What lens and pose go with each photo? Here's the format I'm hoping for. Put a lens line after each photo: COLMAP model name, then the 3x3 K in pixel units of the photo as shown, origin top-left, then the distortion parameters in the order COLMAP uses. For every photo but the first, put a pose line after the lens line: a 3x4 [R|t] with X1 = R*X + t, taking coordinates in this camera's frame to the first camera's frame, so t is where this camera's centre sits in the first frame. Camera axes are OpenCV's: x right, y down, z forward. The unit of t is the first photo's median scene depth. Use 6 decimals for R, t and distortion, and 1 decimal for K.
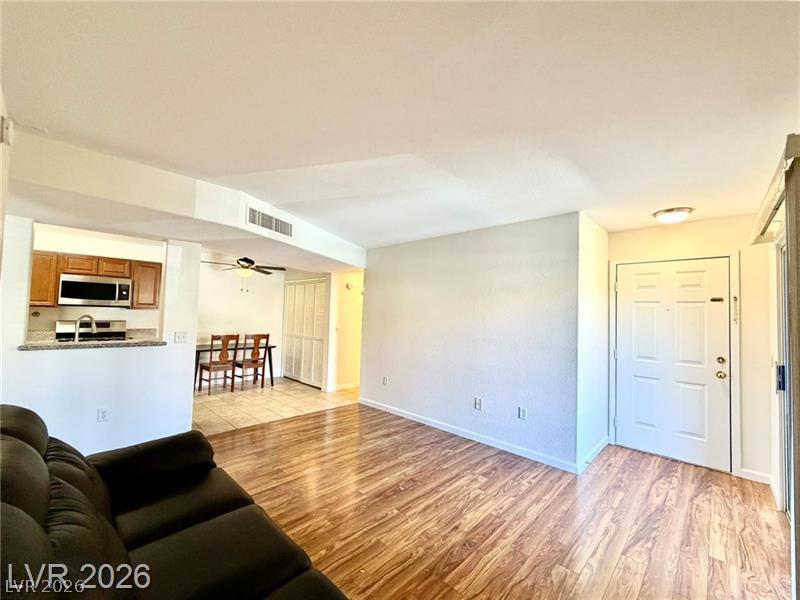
lens RADIAL K [[323.9, 0, 401.2], [0, 323.9, 302.1], [0, 0, 1]] dist [-0.000645, 0.000016]
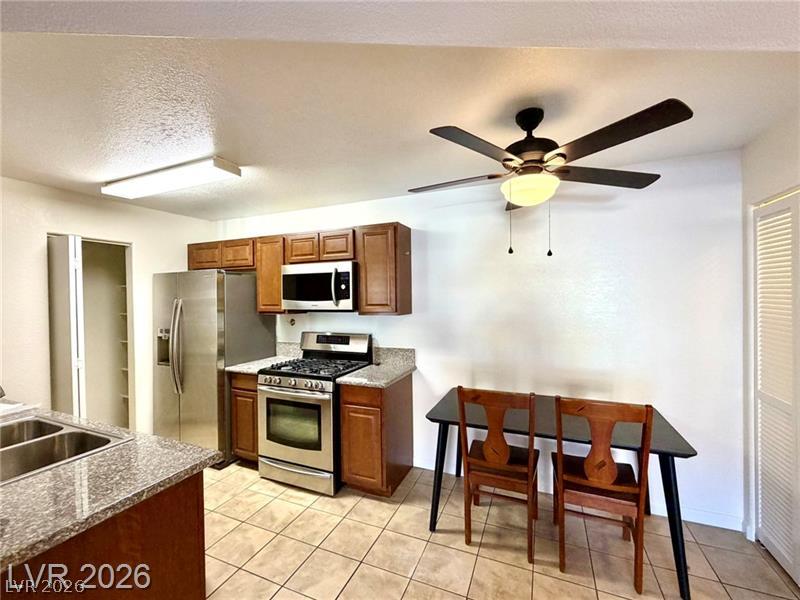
lens RADIAL K [[342.1, 0, 395.5], [0, 342.1, 301.5], [0, 0, 1]] dist [0.000450, 0.000068]
pose [[0.350699, -0.020786, -0.936257, -0.368972], [0.057557, 0.998342, -0.000605, 0.003934], [0.934718, -0.053676, 0.351314, 1.210448]]
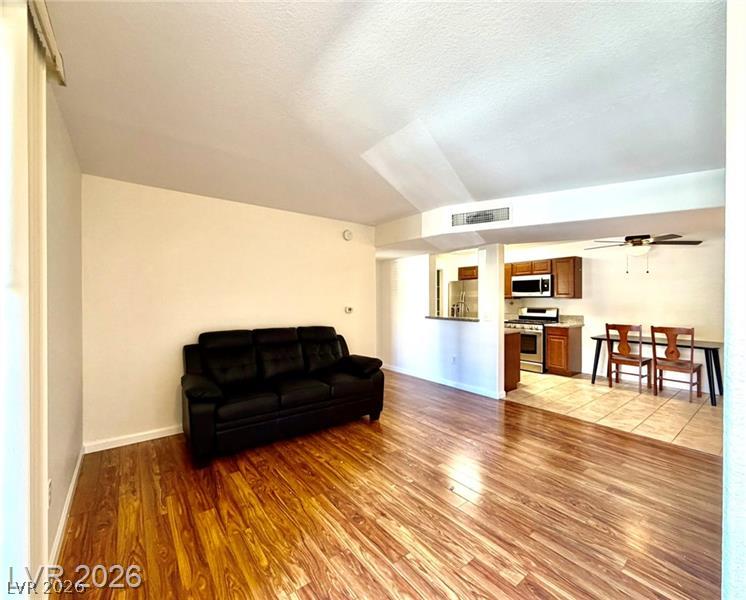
lens RADIAL K [[317.6, 0, 361.6], [0, 317.6, 302.1], [0, 0, 1]] dist [0.000390, 0.000011]
pose [[-0.159995, -0.021273, -0.986889, 0.669707], [0.032128, 0.999126, -0.026745, 0.062565], [0.986595, -0.035986, -0.159172, 0.672509]]
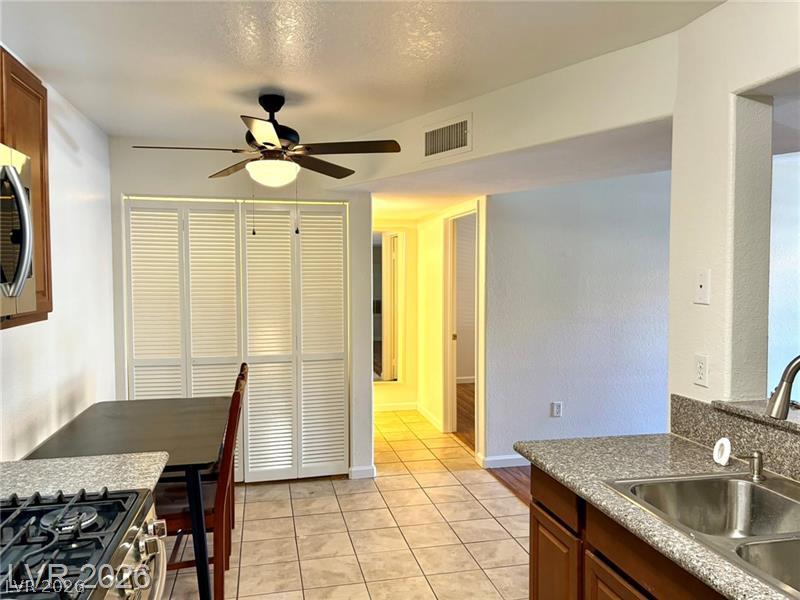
lens RADIAL K [[604.1, 0, 400.0], [0, 604.1, 300.0], [0, 0, 1]] dist [0.028039, -0.062266]
pose [[0.545397, -0.064291, 0.835708, -1.405502], [-0.015797, 0.996088, 0.086938, -0.035376], [-0.838029, -0.060618, 0.542248, 0.917533]]
